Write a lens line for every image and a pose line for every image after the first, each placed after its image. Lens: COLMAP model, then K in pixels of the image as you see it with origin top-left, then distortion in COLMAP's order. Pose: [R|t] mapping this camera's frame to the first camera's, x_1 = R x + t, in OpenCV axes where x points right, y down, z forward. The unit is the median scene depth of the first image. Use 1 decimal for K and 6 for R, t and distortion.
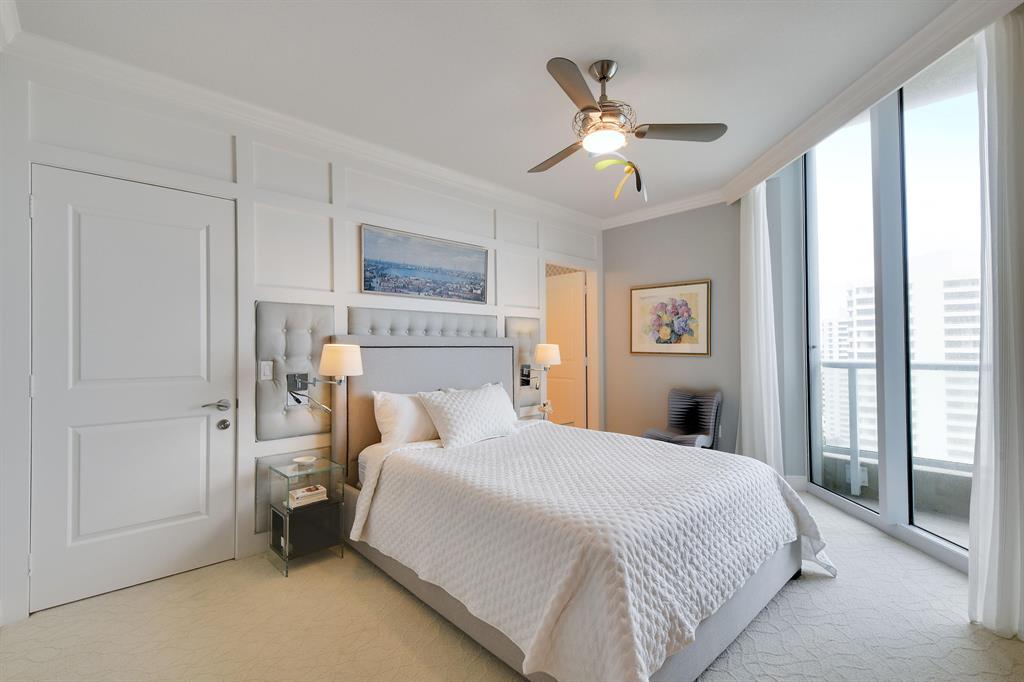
lens RADIAL K [[448.3, 0, 509.5], [0, 448.3, 340.0], [0, 0, 1]] dist [-0.008884, -0.008281]
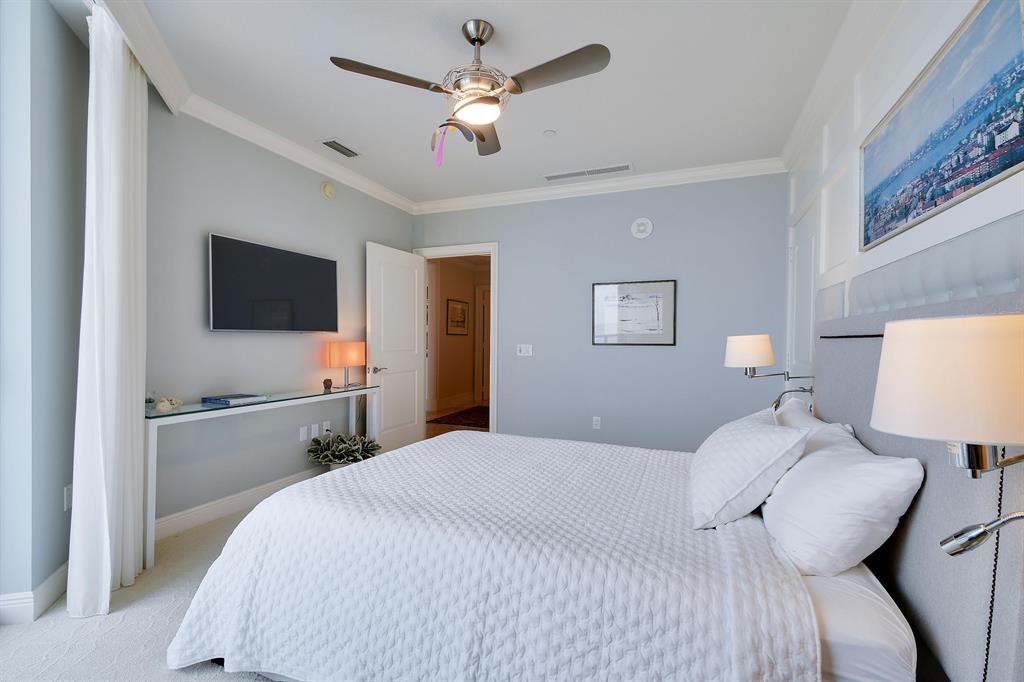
lens RADIAL K [[448.3, 0, 486.8], [0, 448.3, 341.8], [0, 0, 1]] dist [-0.008884, -0.008281]
pose [[-0.929795, 0.004870, -0.368046, 0.365238], [0.009945, 0.999880, -0.011893, 0.022963], [0.367944, -0.014719, -0.929732, 1.255370]]
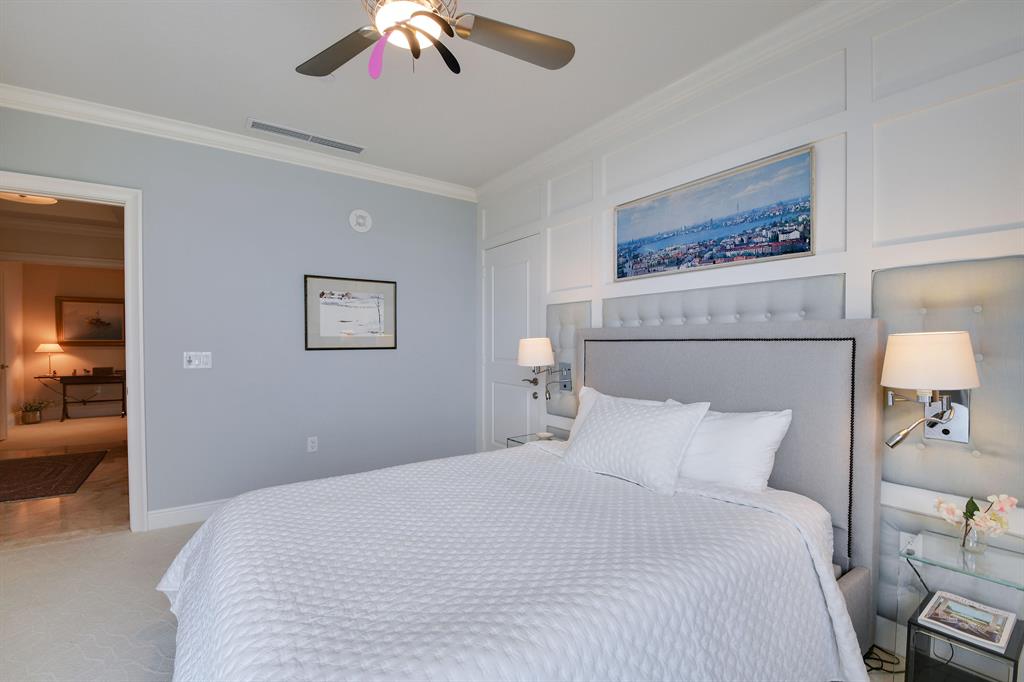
lens RADIAL K [[448.3, 0, 510.5], [0, 448.3, 342.8], [0, 0, 1]] dist [-0.008884, -0.008281]
pose [[-0.146140, 0.010012, -0.989213, 0.561839], [0.024913, 0.999669, 0.006437, 0.008700], [0.988950, -0.023703, -0.146341, 0.828682]]
